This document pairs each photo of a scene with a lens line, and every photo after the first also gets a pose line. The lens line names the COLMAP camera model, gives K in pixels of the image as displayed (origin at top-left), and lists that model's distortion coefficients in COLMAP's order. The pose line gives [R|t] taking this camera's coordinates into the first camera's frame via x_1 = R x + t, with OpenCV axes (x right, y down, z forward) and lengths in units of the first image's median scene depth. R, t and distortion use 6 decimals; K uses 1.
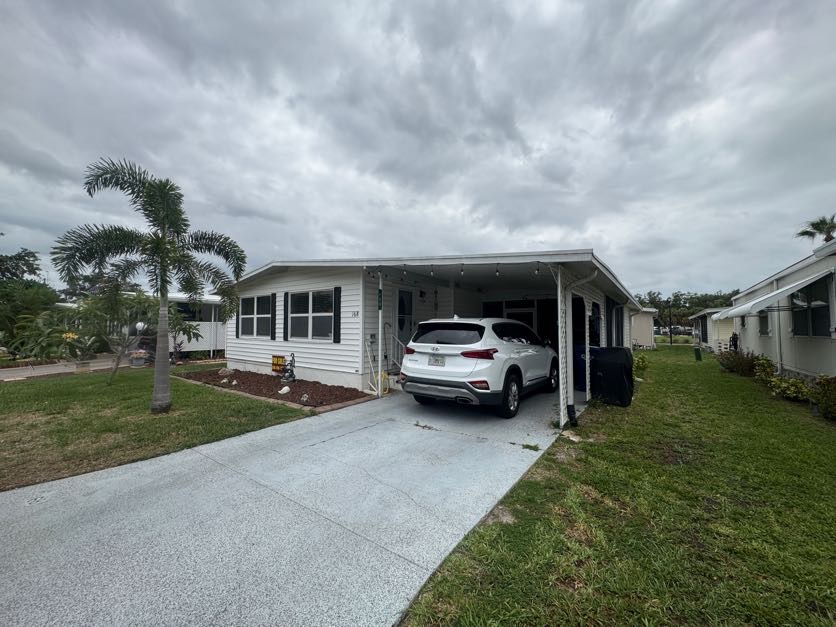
lens RADIAL K [[336.9, 0, 413.2], [0, 336.9, 313.0], [0, 0, 1]] dist [-0.000192, 0.000017]
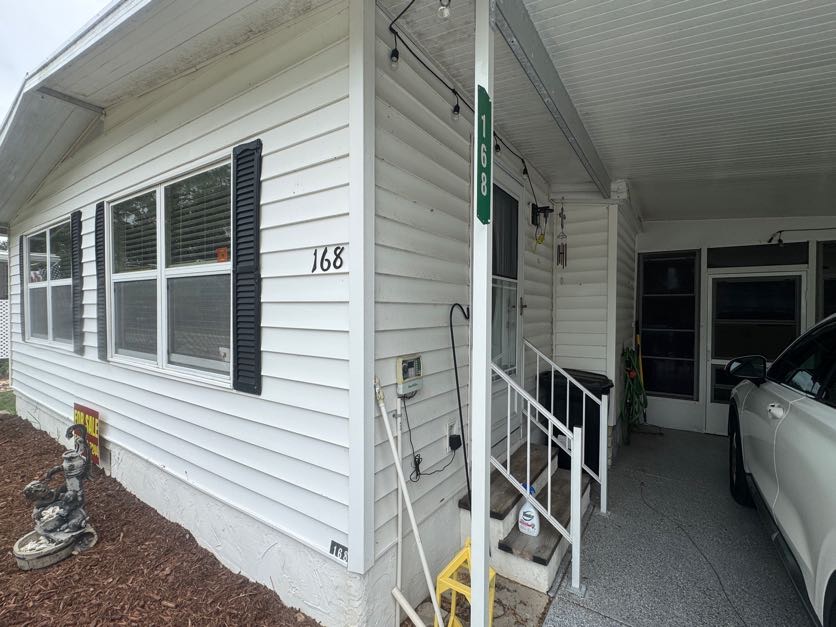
lens RADIAL K [[383.4, 0, 418.0], [0, 383.4, 313.5], [0, 0, 1]] dist [0.000545, 0.000013]
pose [[0.998706, 0.000579, 0.050861, -0.123175], [-0.003531, 0.998312, 0.057964, 0.020332], [-0.050741, -0.058069, 0.997022, 0.731074]]
